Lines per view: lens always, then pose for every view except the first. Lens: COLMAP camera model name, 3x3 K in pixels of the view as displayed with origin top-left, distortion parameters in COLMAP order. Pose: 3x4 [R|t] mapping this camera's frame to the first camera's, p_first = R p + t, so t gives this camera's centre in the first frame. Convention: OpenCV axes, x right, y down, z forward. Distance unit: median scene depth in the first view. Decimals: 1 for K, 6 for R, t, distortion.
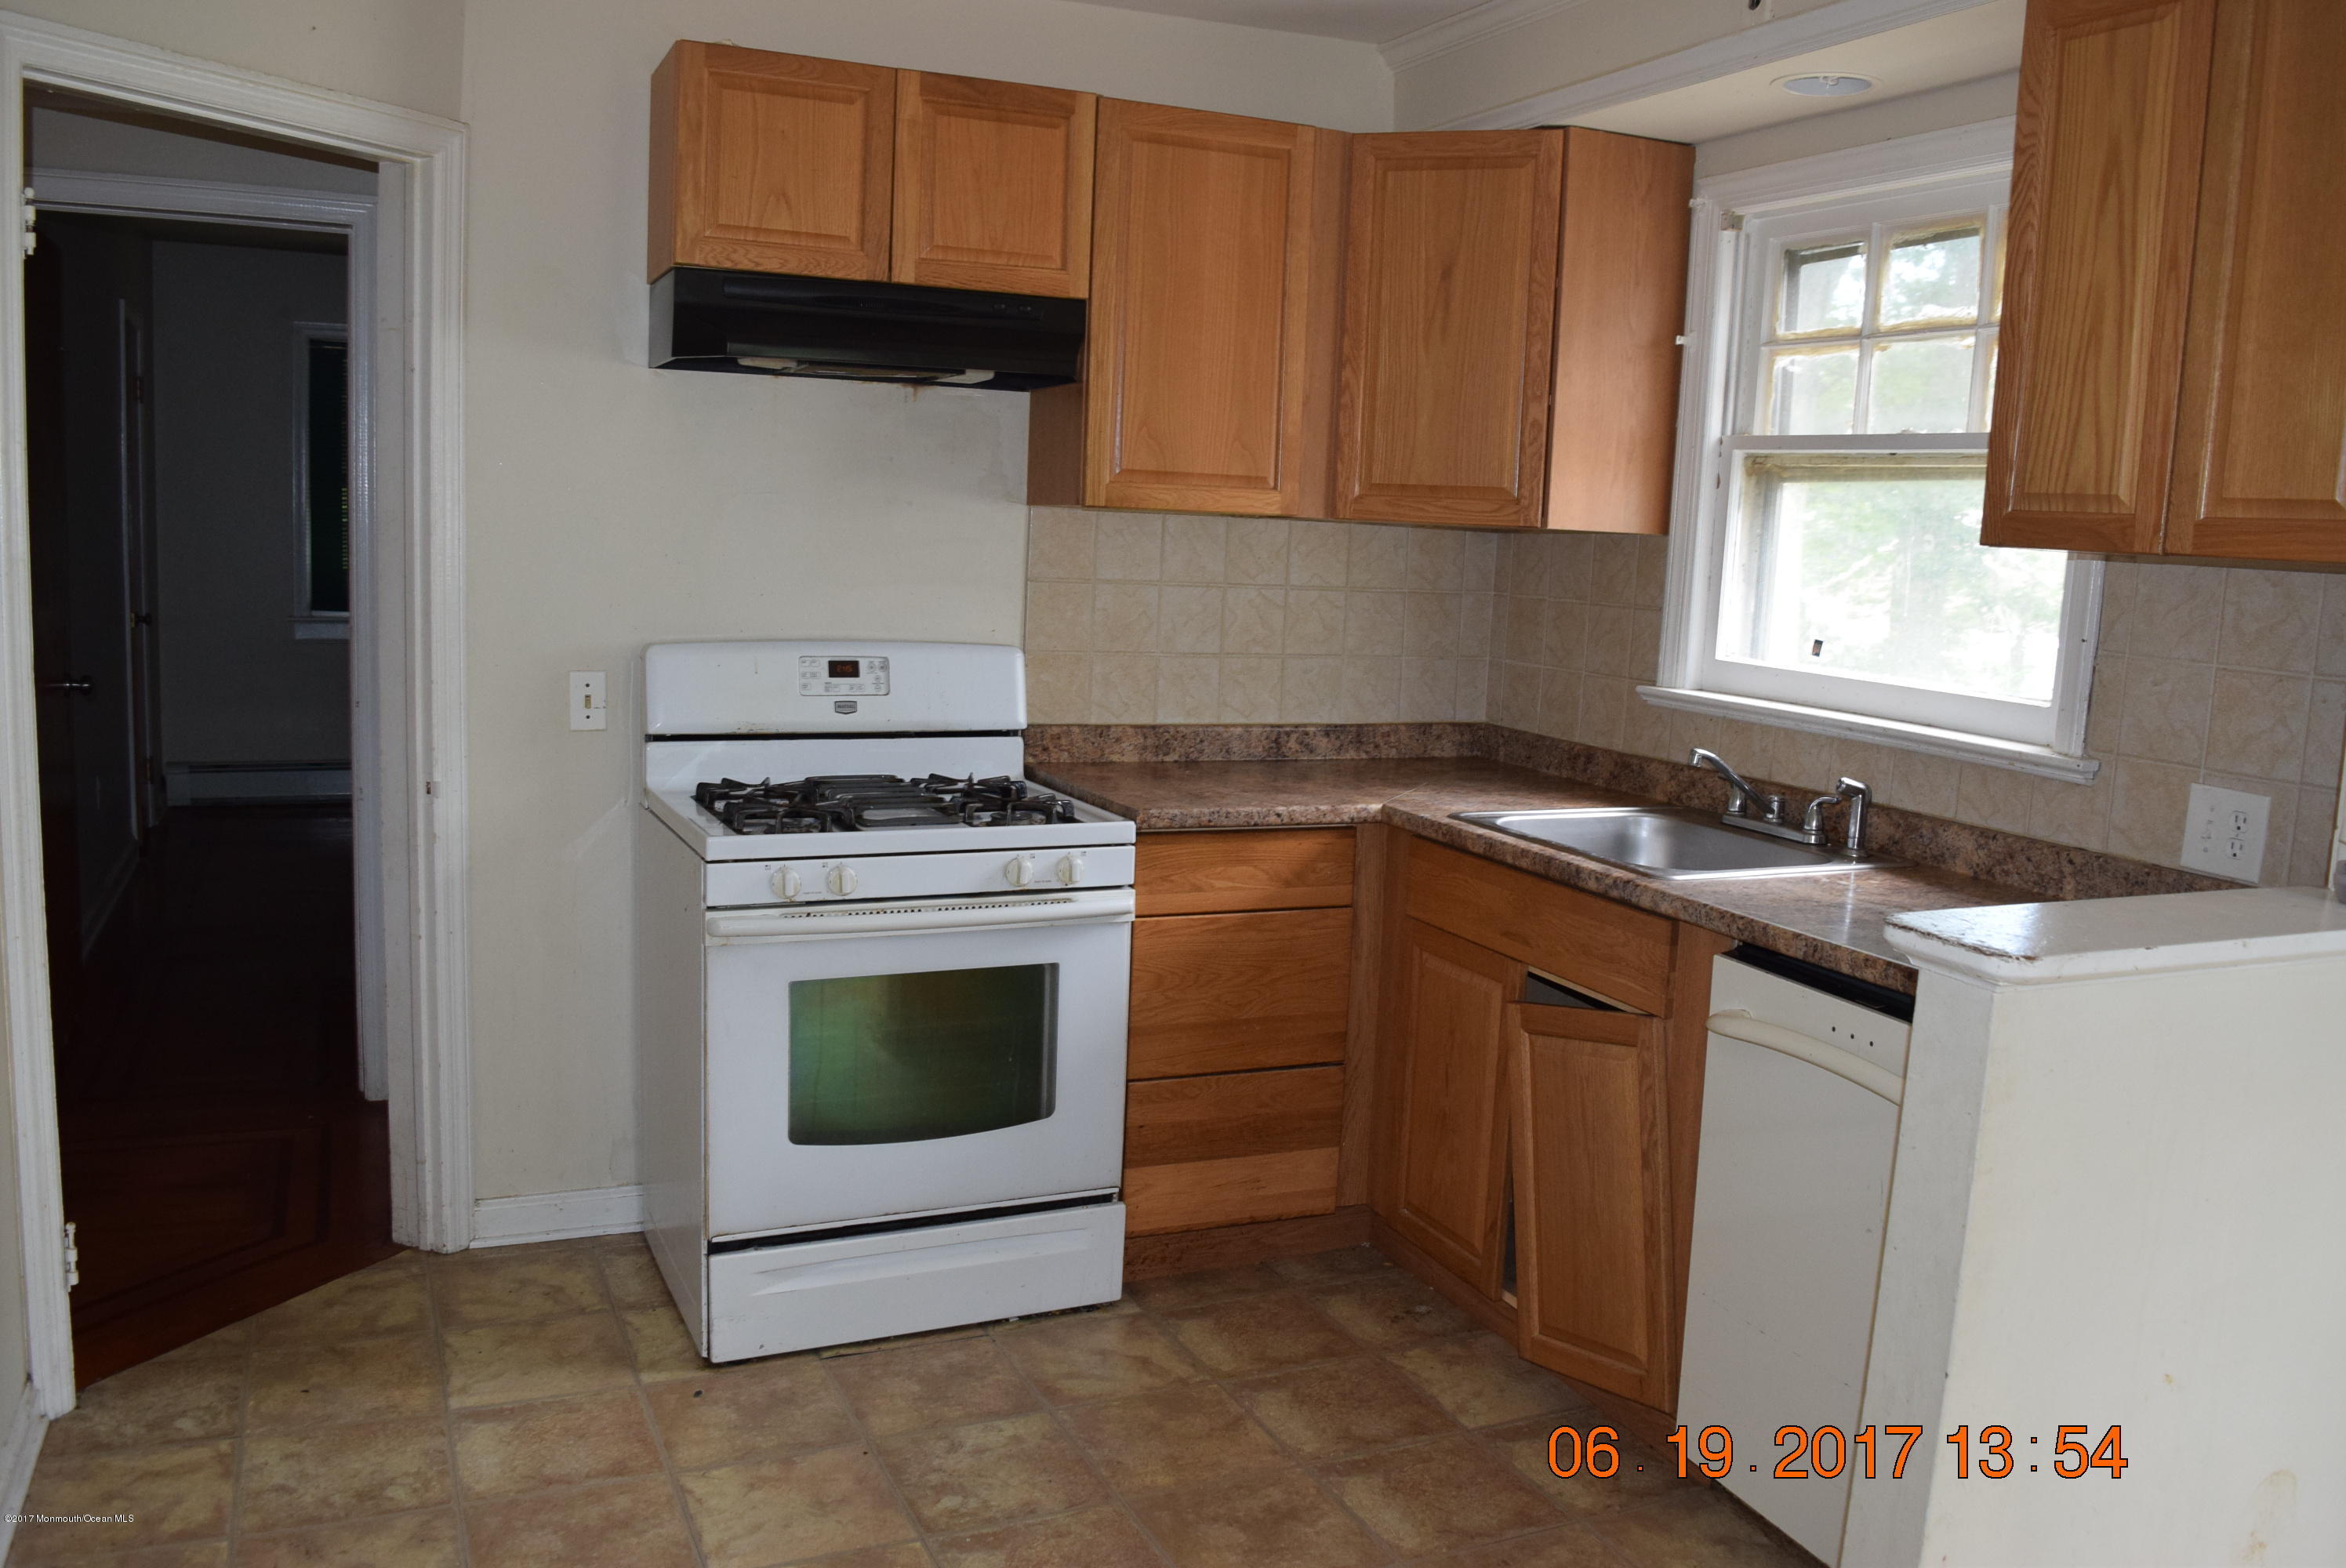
lens RADIAL K [[1866.2, 0, 1173.0], [0, 1866.2, 784.0], [0, 0, 1]] dist [-0.092131, 0.011296]
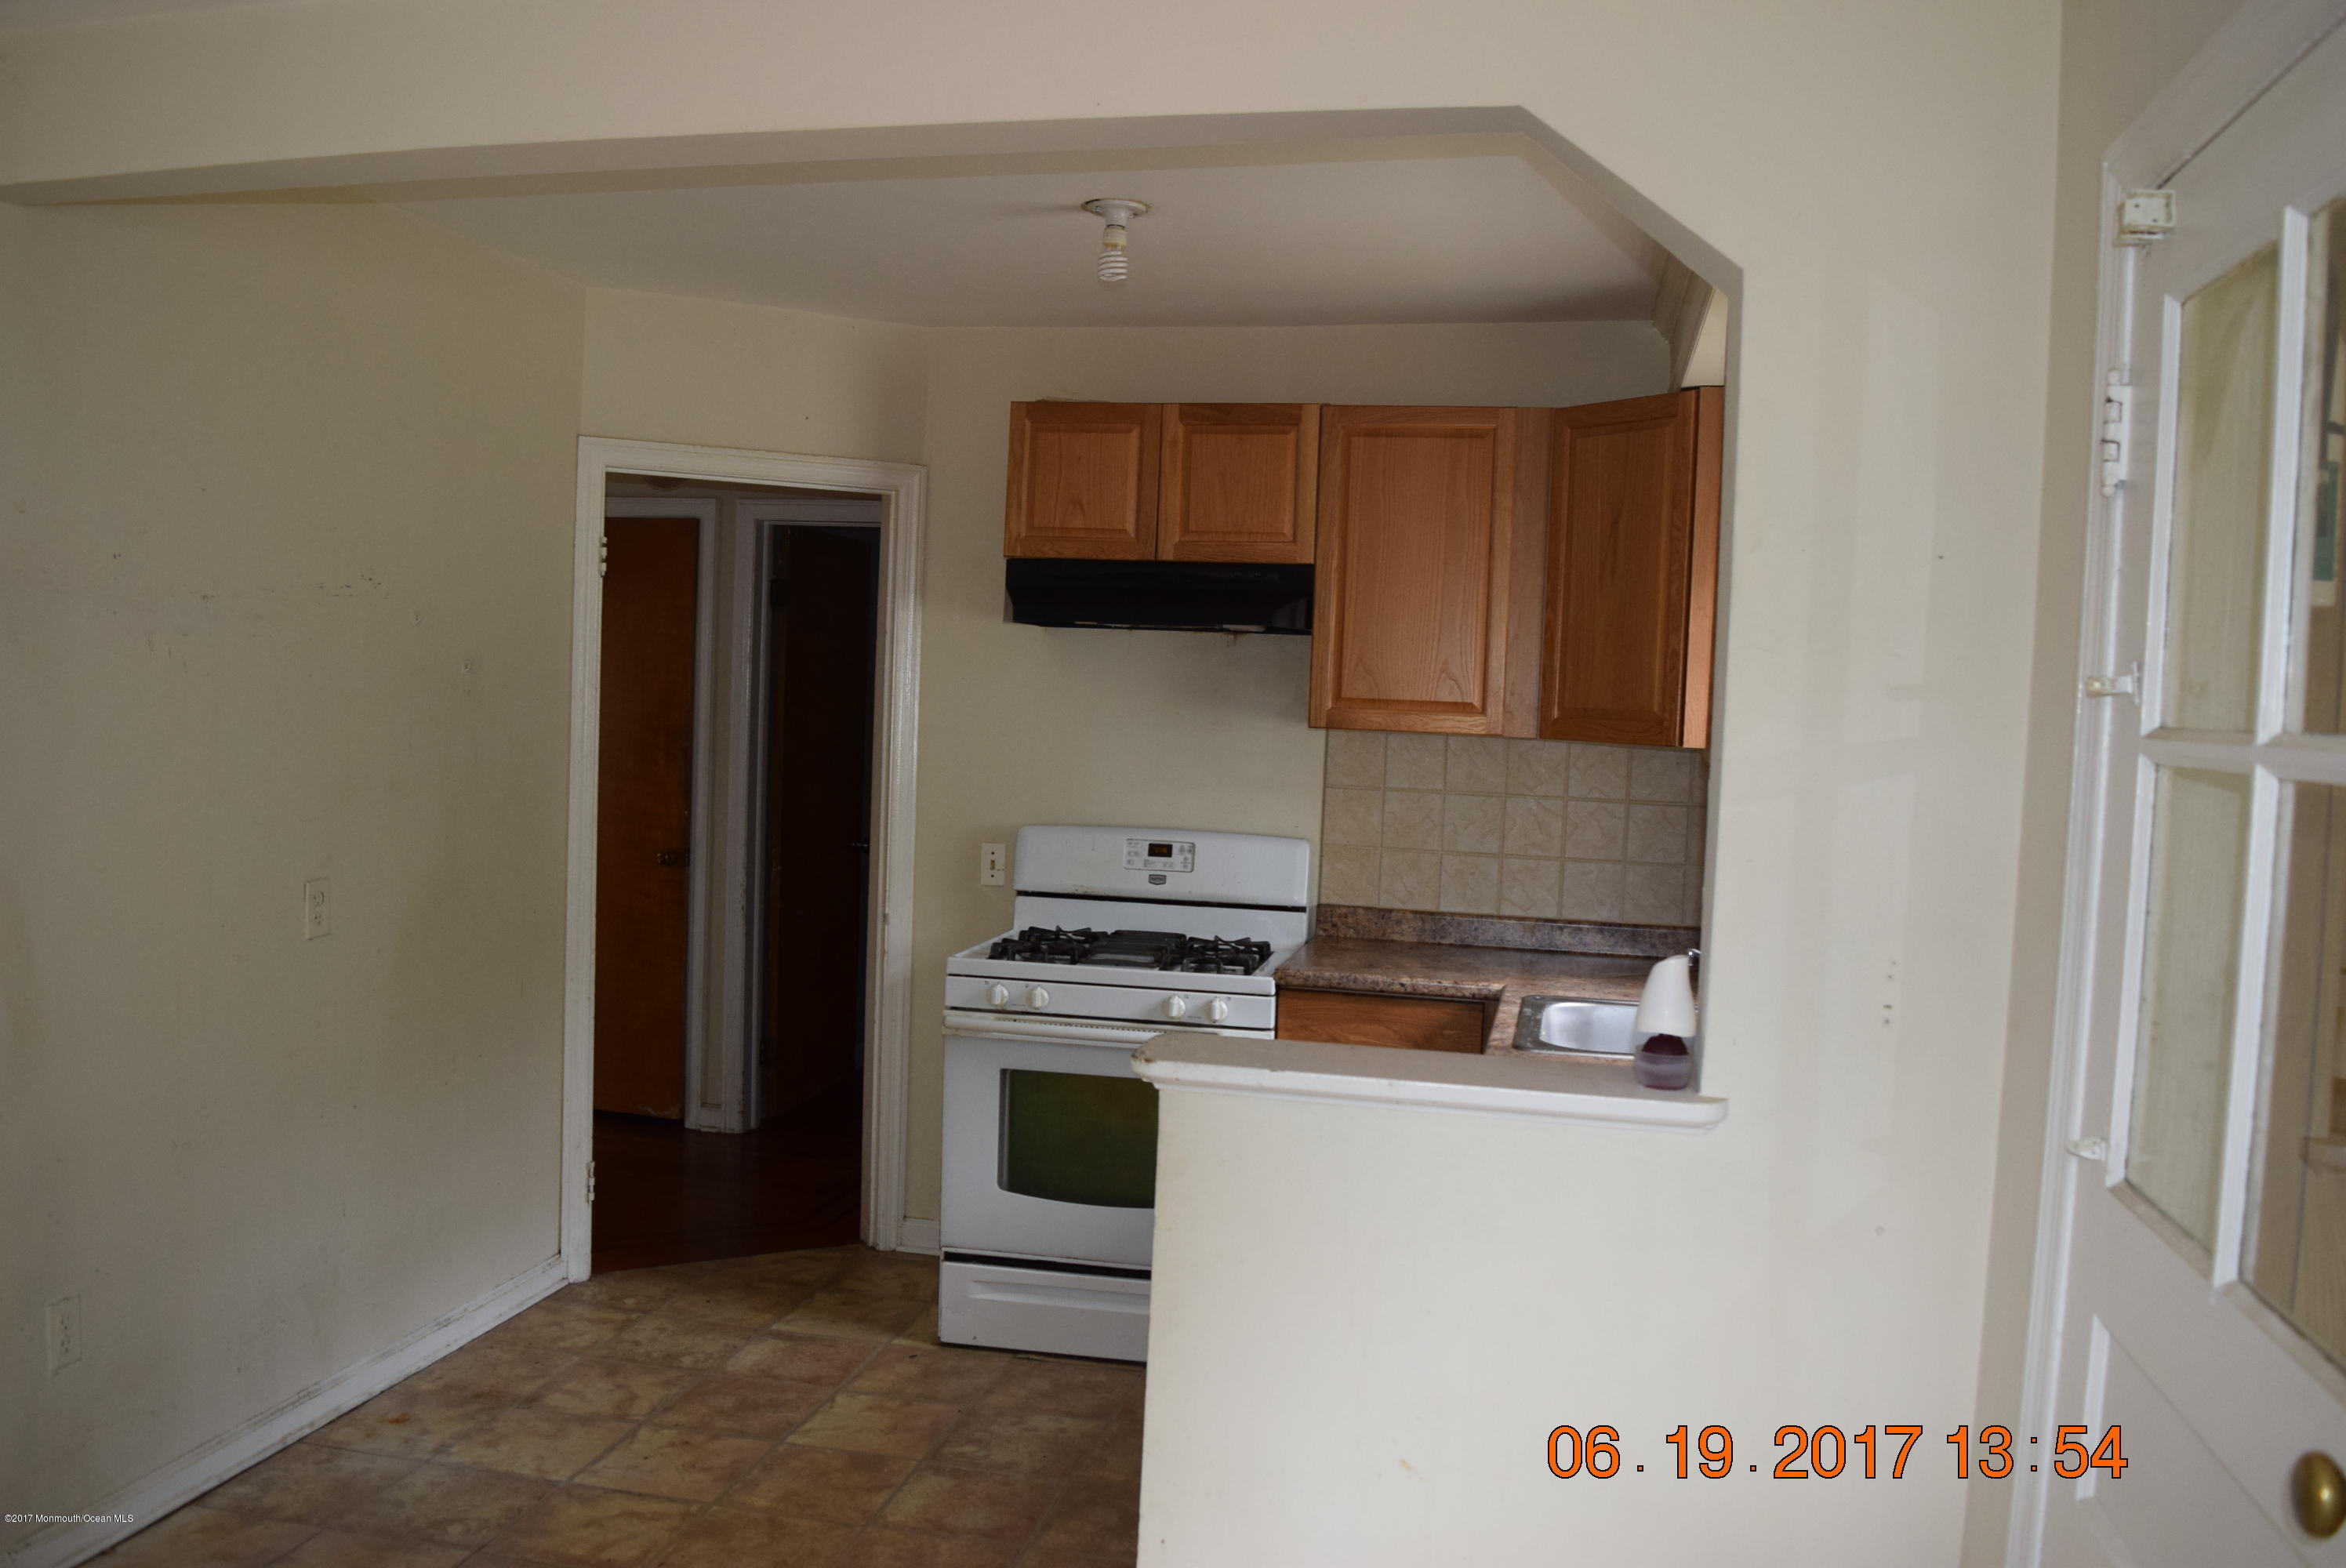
lens RADIAL K [[1866.2, 0, 1173.0], [0, 1866.2, 784.0], [0, 0, 1]] dist [-0.092131, 0.011296]
pose [[0.806875, 0.018798, -0.590423, 0.636536], [-0.087171, 0.992340, -0.087534, 0.006190], [0.584255, 0.122097, 0.802333, -0.053756]]
